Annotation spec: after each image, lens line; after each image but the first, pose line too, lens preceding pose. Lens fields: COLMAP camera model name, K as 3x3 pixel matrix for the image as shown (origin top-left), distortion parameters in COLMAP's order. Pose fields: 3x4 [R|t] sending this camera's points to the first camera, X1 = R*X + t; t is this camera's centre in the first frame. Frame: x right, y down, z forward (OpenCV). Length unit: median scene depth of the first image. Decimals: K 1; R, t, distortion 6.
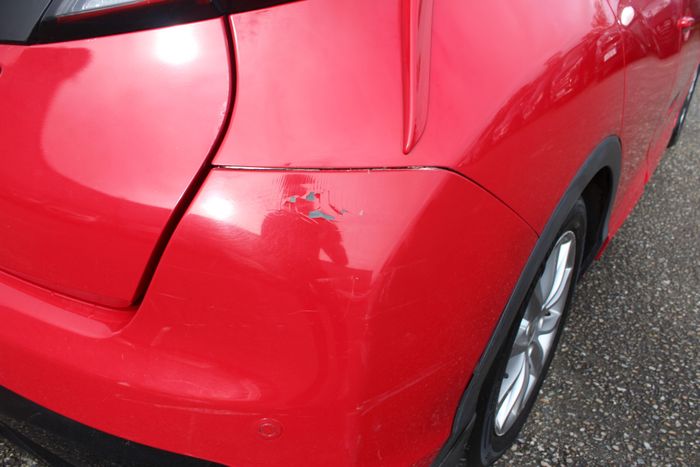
lens RADIAL K [[569.5, 0, 360.9], [0, 569.5, 233.3], [0, 0, 1]] dist [-0.174141, 0.138124]
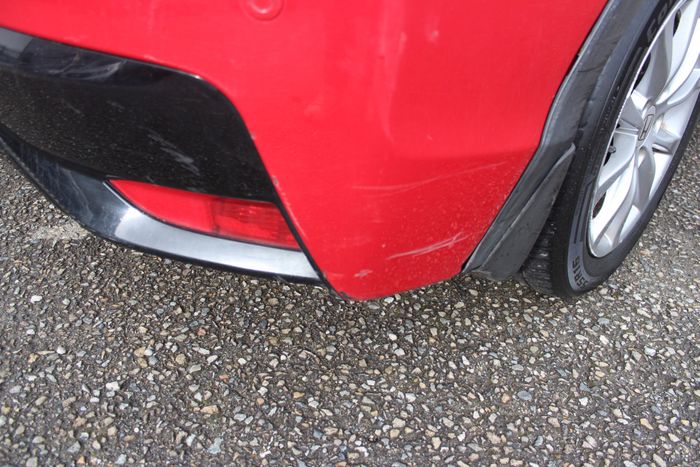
lens RADIAL K [[569.5, 0, 360.9], [0, 569.5, 233.3], [0, 0, 1]] dist [-0.174141, 0.138124]
pose [[0.985748, 0.107582, -0.129336, 0.027853], [-0.096162, 0.991148, 0.091533, 0.266935], [0.138039, -0.077791, 0.987367, 0.173960]]
